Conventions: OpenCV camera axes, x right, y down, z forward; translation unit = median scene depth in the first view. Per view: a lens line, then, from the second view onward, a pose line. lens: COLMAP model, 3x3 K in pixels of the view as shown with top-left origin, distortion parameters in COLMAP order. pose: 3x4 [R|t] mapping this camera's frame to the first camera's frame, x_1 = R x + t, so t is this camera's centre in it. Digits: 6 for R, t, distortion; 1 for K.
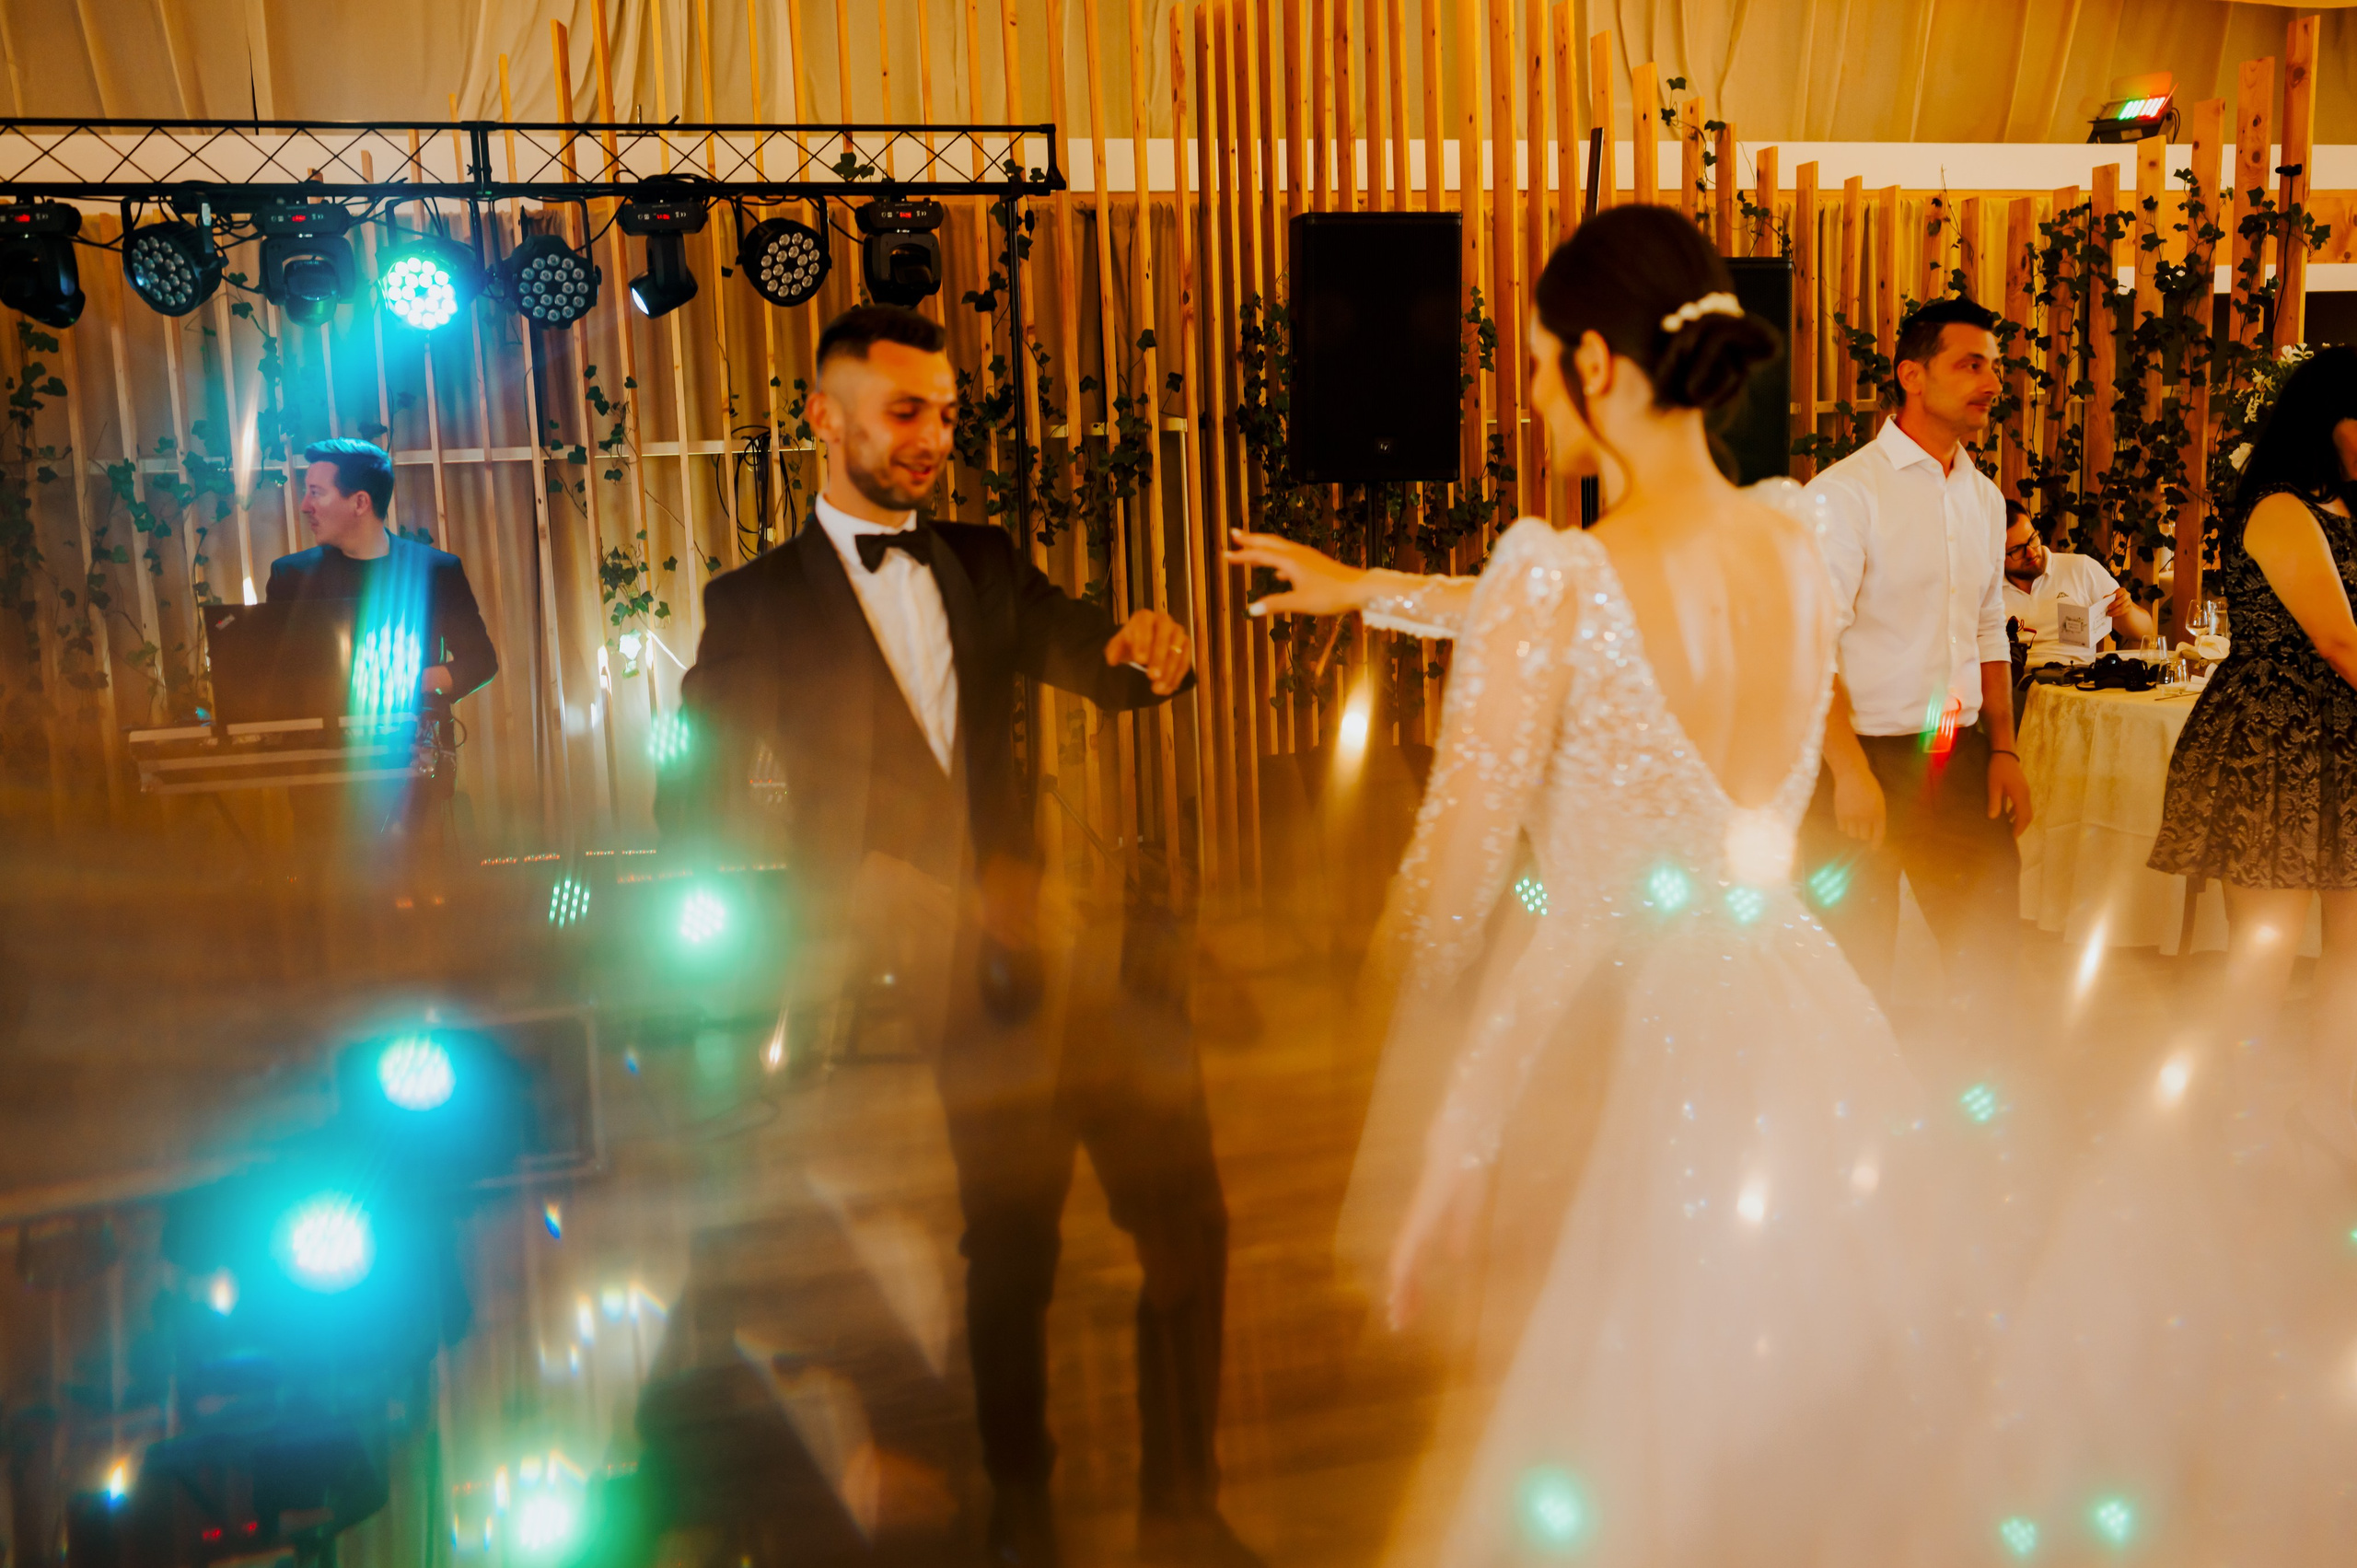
lens RADIAL K [[2277.0, 0, 1178.5], [0, 2277.0, 784.0], [0, 0, 1]] dist [-0.006925, 0.001949]
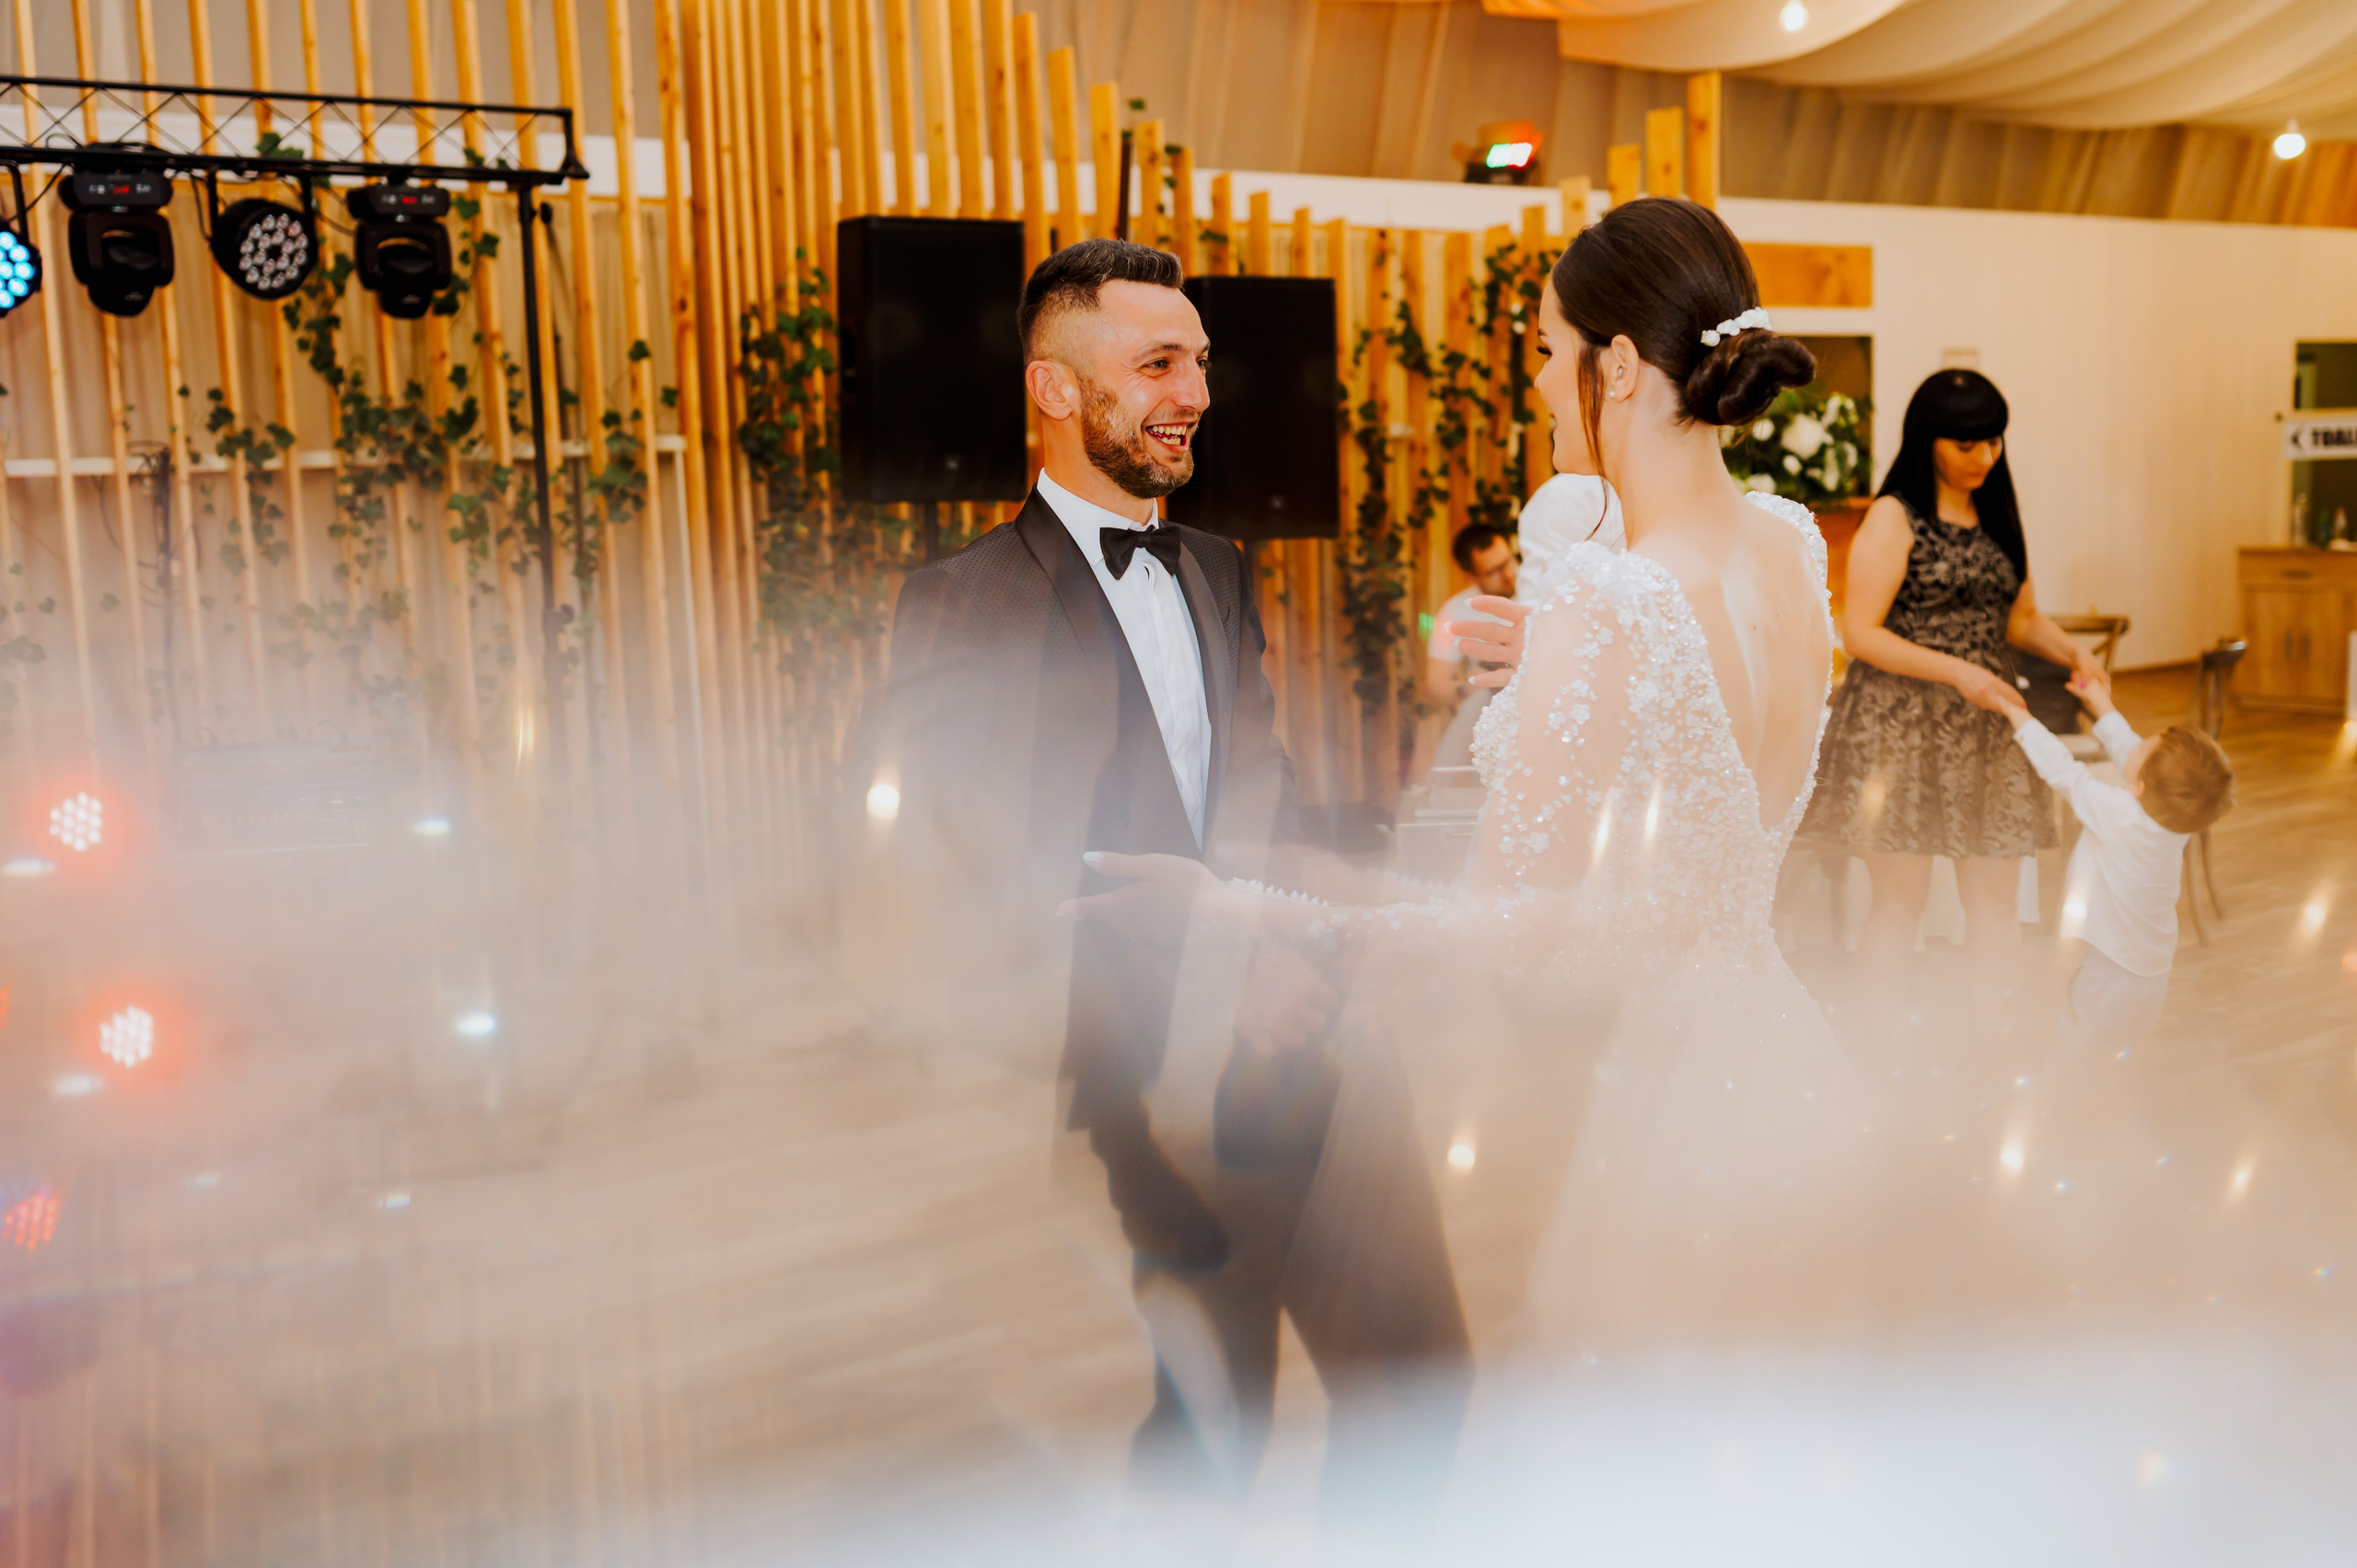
lens RADIAL K [[2277.0, 0, 1178.5], [0, 2277.0, 784.0], [0, 0, 1]] dist [-0.006925, 0.001949]
pose [[0.942431, -0.041876, 0.331769, -0.121411], [0.046281, 0.998914, -0.005383, -0.006126], [-0.331183, 0.020428, 0.943345, 0.068850]]
